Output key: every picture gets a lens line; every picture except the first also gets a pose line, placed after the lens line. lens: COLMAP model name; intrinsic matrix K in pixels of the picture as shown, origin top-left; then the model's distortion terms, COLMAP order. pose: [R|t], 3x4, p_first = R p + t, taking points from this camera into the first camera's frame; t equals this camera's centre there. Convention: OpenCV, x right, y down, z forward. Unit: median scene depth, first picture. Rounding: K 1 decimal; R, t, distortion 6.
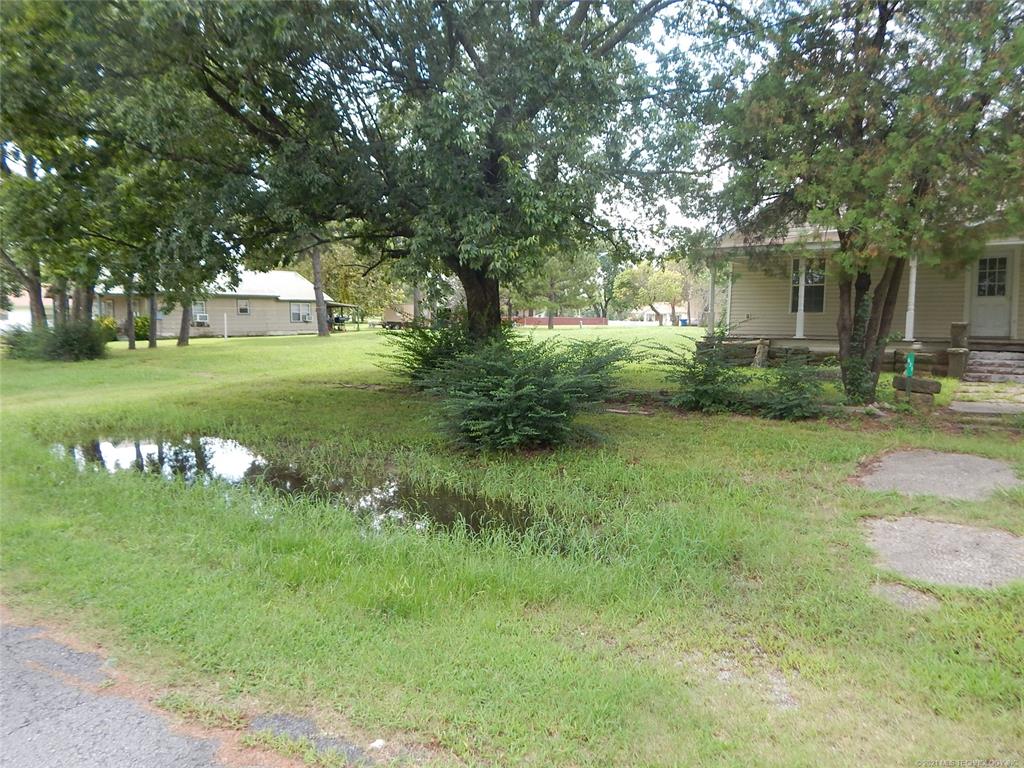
lens RADIAL K [[664.0, 0, 512.4], [0, 664.0, 382.1], [0, 0, 1]] dist [0.009511, -0.014073]
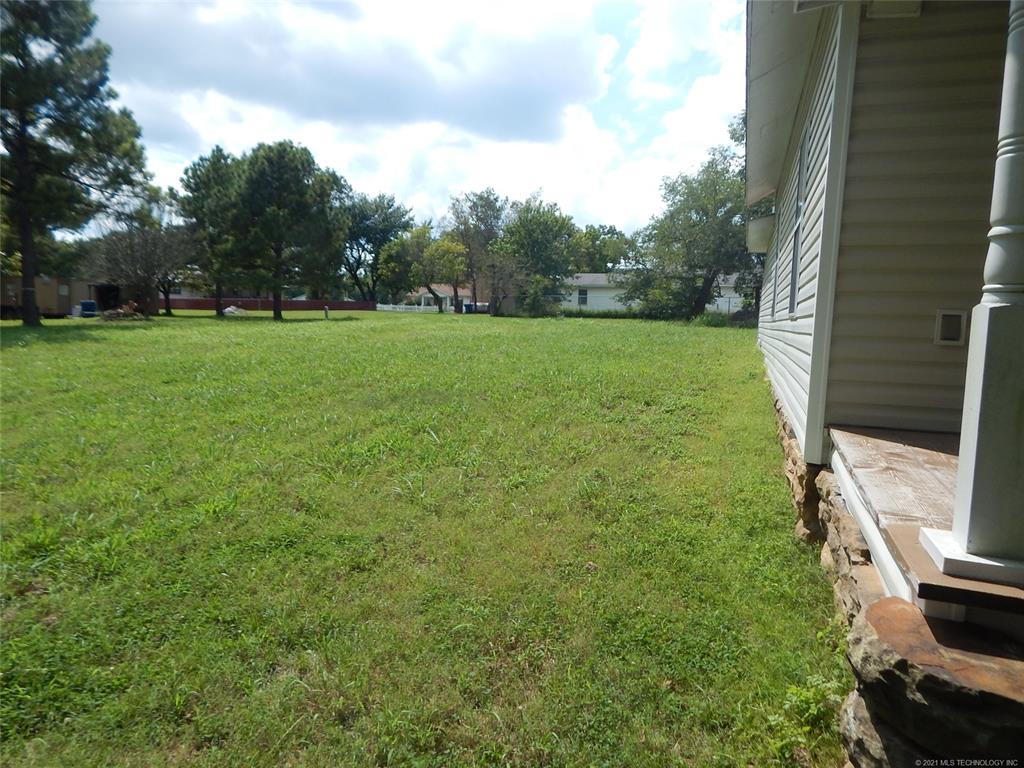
lens RADIAL K [[664.0, 0, 511.3], [0, 664.0, 383.5], [0, 0, 1]] dist [0.009511, -0.014073]
pose [[0.947505, -0.032496, 0.318084, 0.042013], [0.023489, 0.999208, 0.032113, -0.020547], [-0.318876, -0.022955, 0.947519, 0.191970]]
